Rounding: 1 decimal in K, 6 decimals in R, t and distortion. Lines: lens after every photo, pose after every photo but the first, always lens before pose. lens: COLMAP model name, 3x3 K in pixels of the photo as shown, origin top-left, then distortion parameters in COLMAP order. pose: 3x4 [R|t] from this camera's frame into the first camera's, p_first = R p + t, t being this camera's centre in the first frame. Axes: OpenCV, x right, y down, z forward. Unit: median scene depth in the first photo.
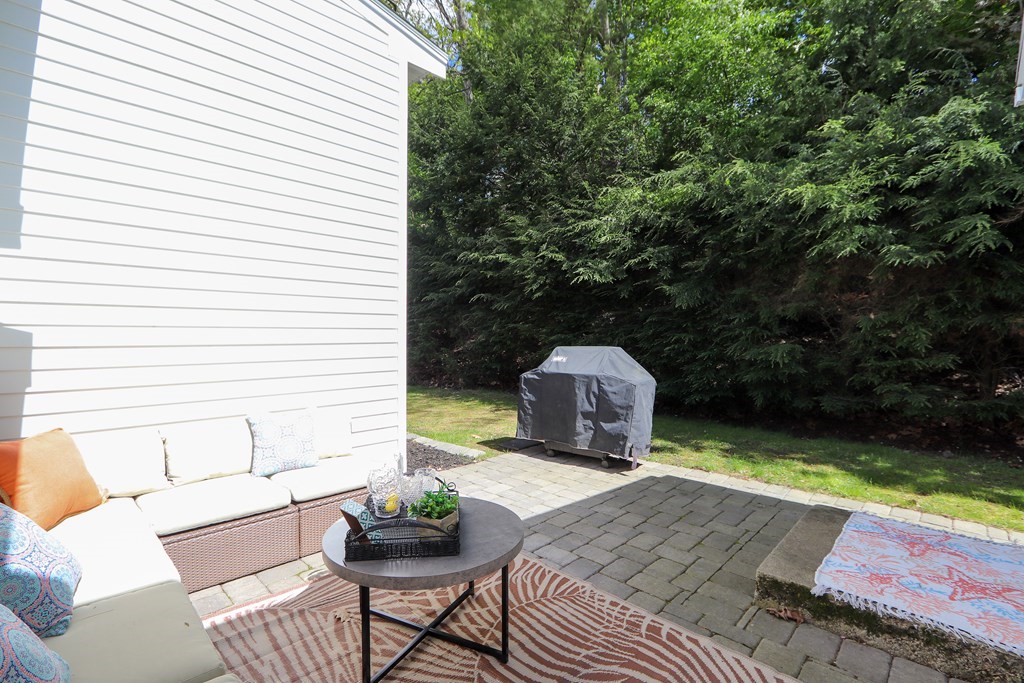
lens RADIAL K [[465.1, 0, 505.8], [0, 465.1, 350.1], [0, 0, 1]] dist [-0.002844, -0.000169]
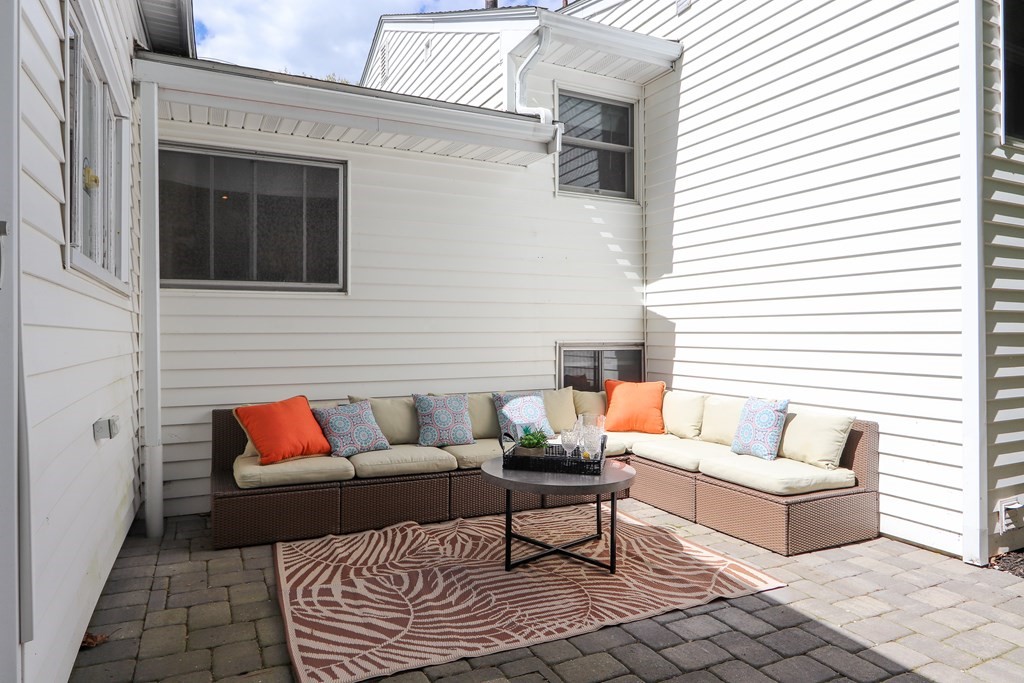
lens RADIAL K [[602.2, 0, 512.0], [0, 602.2, 341.5], [0, 0, 1]] dist [-0.002110, 0.000840]
pose [[-0.303218, 0.001900, -0.952919, 1.209355], [-0.040878, 0.999052, 0.014999, 0.017956], [0.952044, 0.043502, -0.302853, 1.150757]]
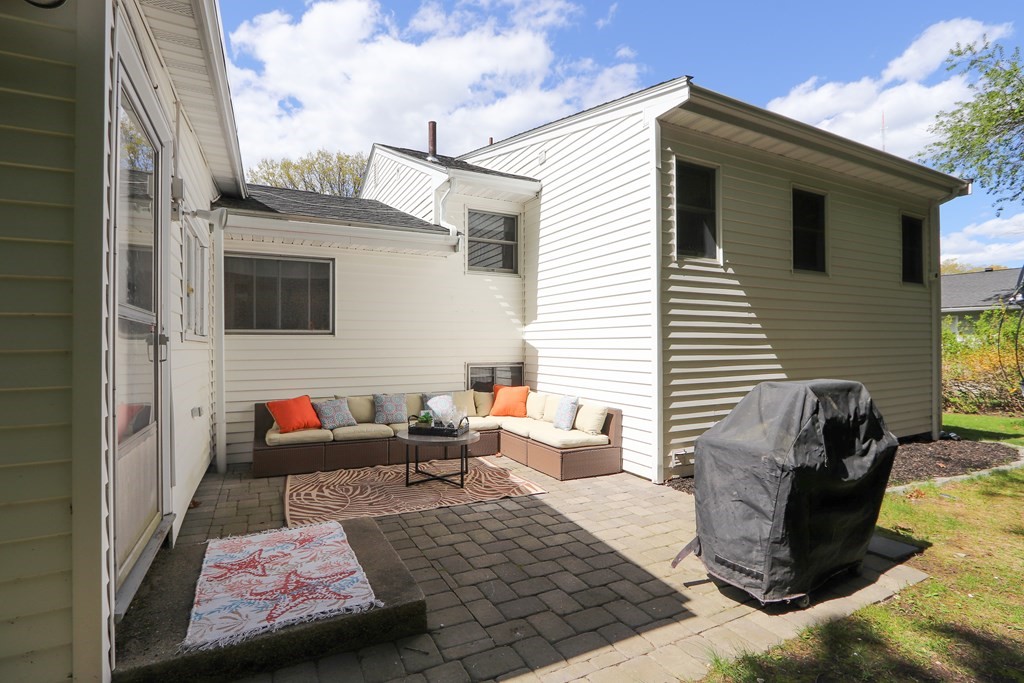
lens RADIAL K [[465.1, 0, 505.8], [0, 465.1, 350.1], [0, 0, 1]] dist [-0.002844, -0.000169]
pose [[-0.292892, -0.001540, -0.956144, 1.679577], [-0.039810, 0.999151, 0.010585, -0.065983], [0.955316, 0.041164, -0.292705, 1.684870]]
